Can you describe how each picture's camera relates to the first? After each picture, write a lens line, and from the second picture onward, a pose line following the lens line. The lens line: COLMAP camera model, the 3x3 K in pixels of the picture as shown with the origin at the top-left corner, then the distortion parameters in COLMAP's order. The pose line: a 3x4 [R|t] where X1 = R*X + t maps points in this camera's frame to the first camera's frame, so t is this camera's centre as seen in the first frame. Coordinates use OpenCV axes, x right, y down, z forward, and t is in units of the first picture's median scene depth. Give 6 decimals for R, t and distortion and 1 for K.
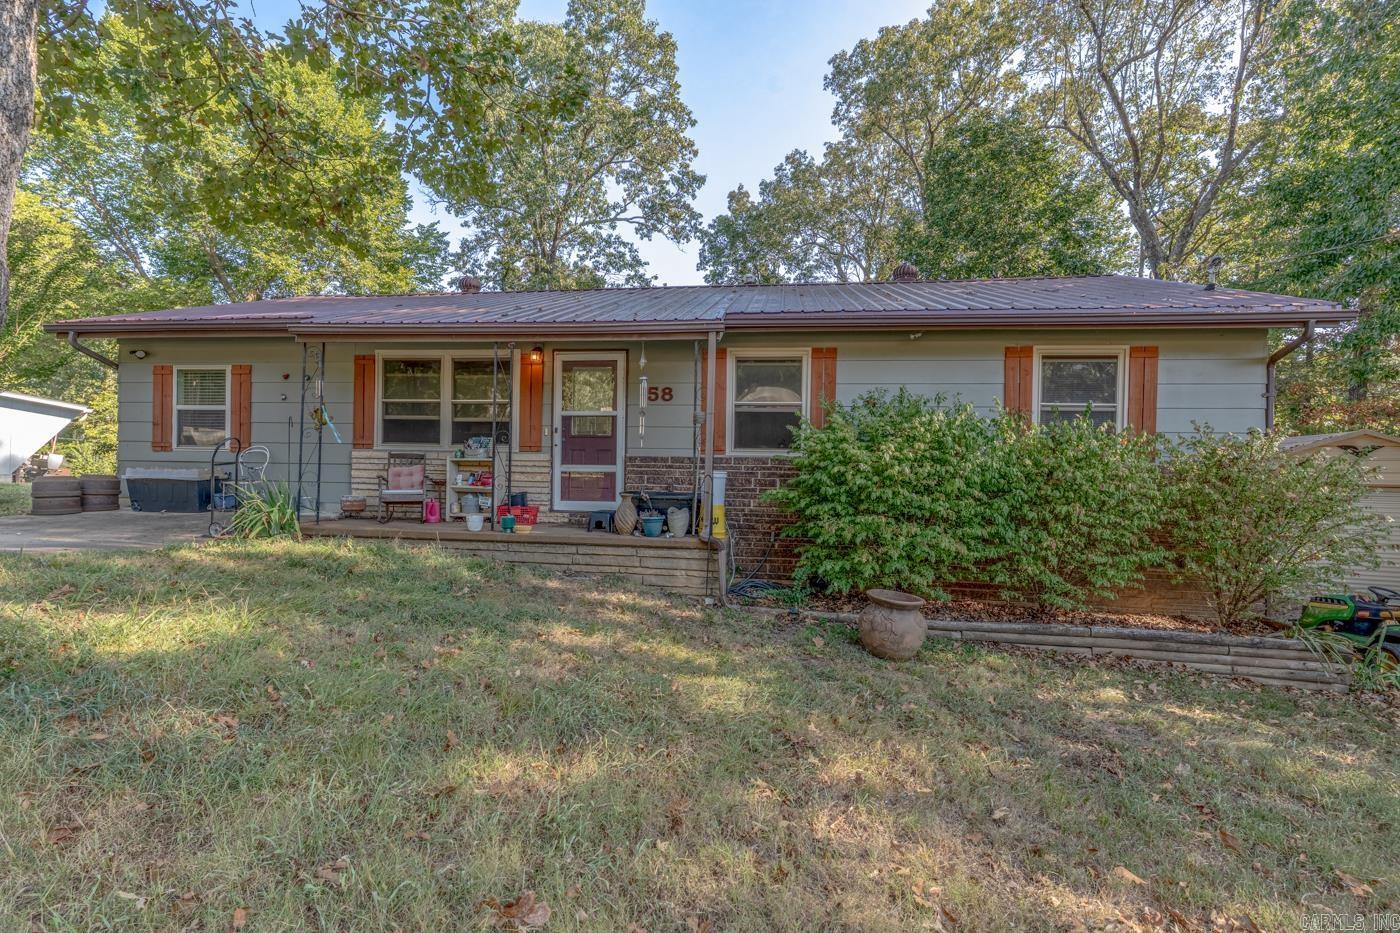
lens RADIAL K [[653.1, 0, 700.0], [0, 653.1, 466.5], [0, 0, 1]] dist [0.003134, 0.000763]
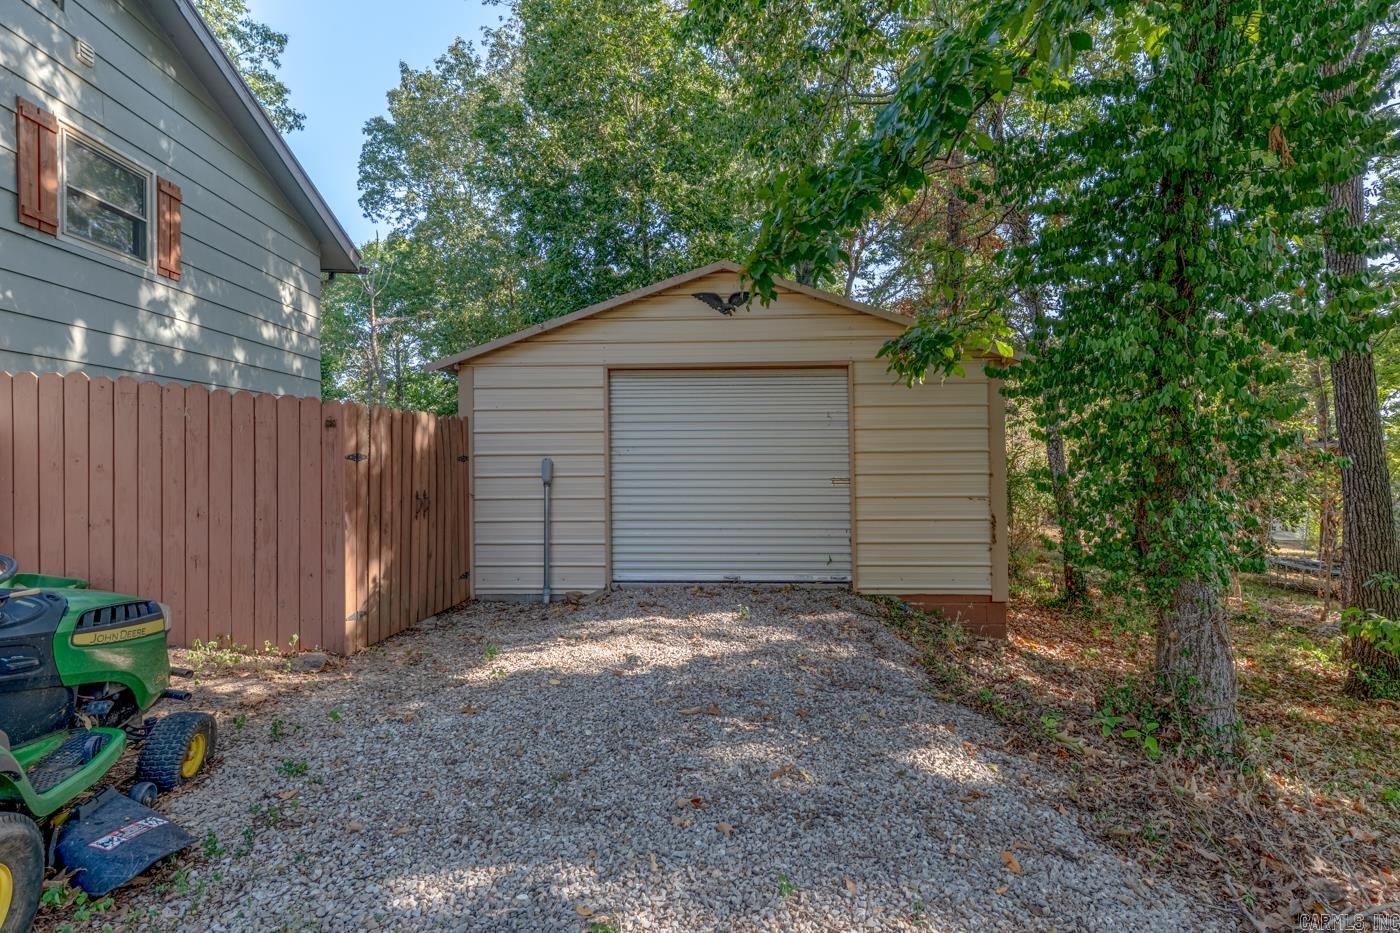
lens RADIAL K [[663.9, 0, 724.1], [0, 663.9, 449.2], [0, 0, 1]] dist [0.001222, 0.000241]
pose [[0.967994, -0.015198, 0.250512, 1.447721], [0.016978, 0.999844, -0.004947, 0.168908], [-0.250397, 0.009042, 0.968101, 0.779915]]
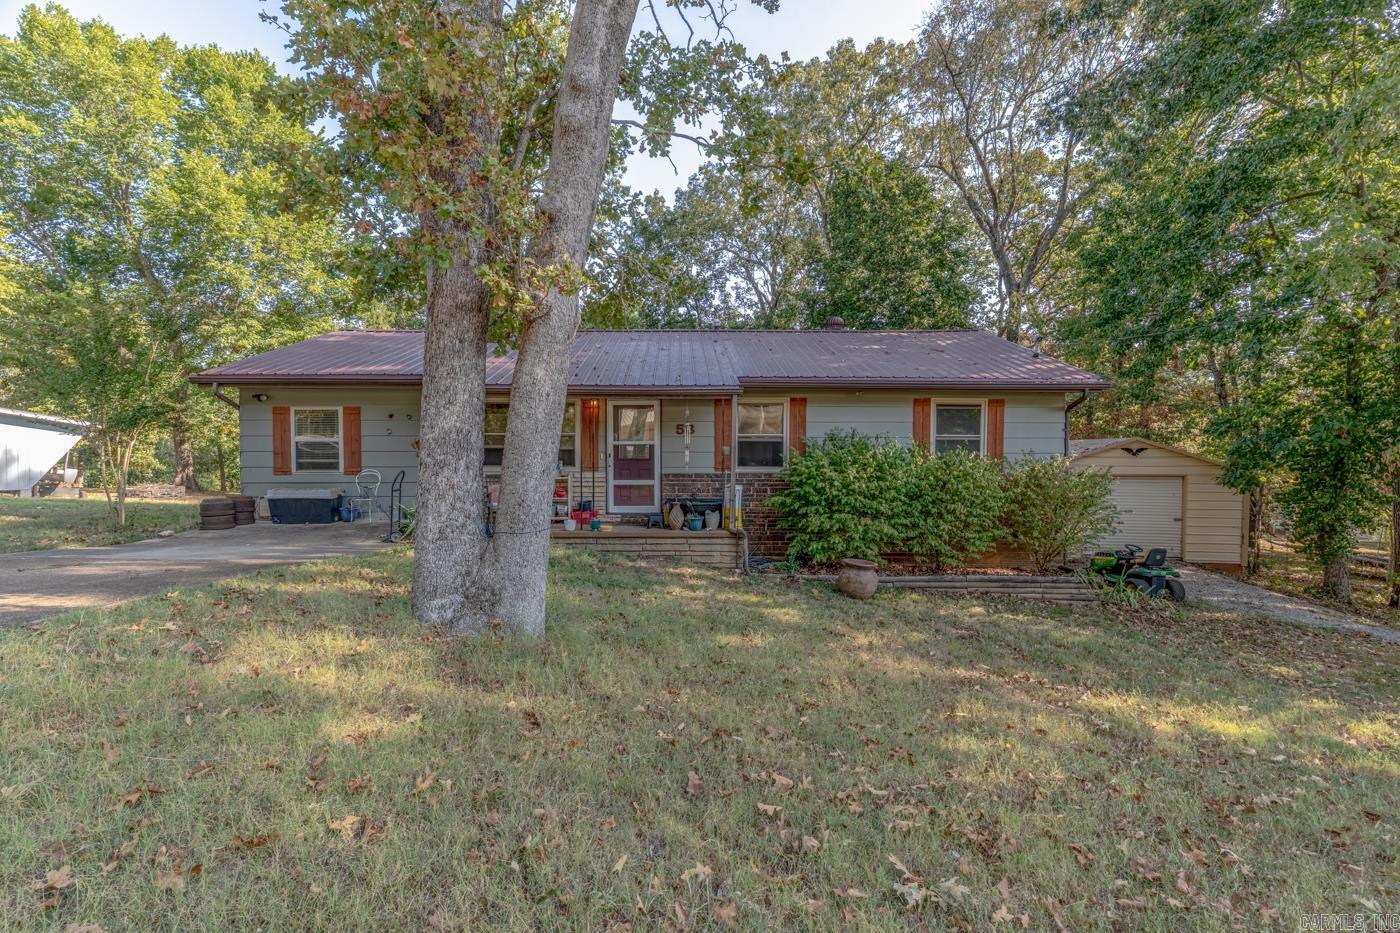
lens RADIAL K [[653.1, 0, 700.0], [0, 653.1, 466.5], [0, 0, 1]] dist [0.003134, 0.000763]
pose [[0.987050, -0.019970, 0.159166, -0.292588], [0.015364, 0.999428, 0.030118, -0.082391], [-0.159676, -0.027282, 0.986792, -0.464189]]
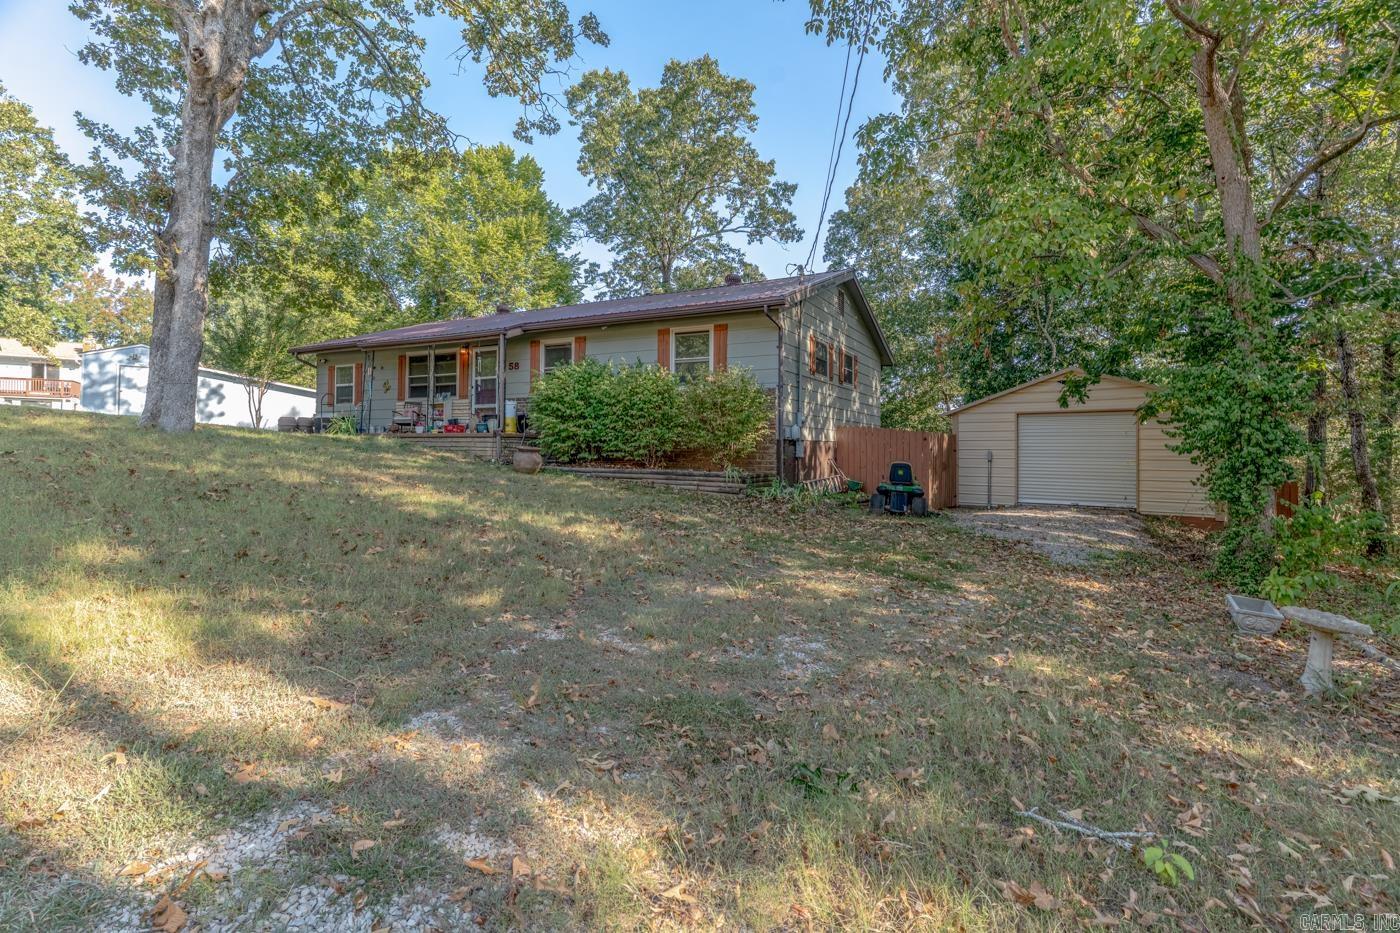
lens RADIAL K [[663.9, 0, 724.1], [0, 663.9, 449.2], [0, 0, 1]] dist [0.001222, 0.000241]
pose [[0.944795, -0.012608, -0.327420, 1.324578], [0.009015, 0.999881, -0.012490, 0.187453], [0.327539, 0.008849, 0.944796, -0.738578]]
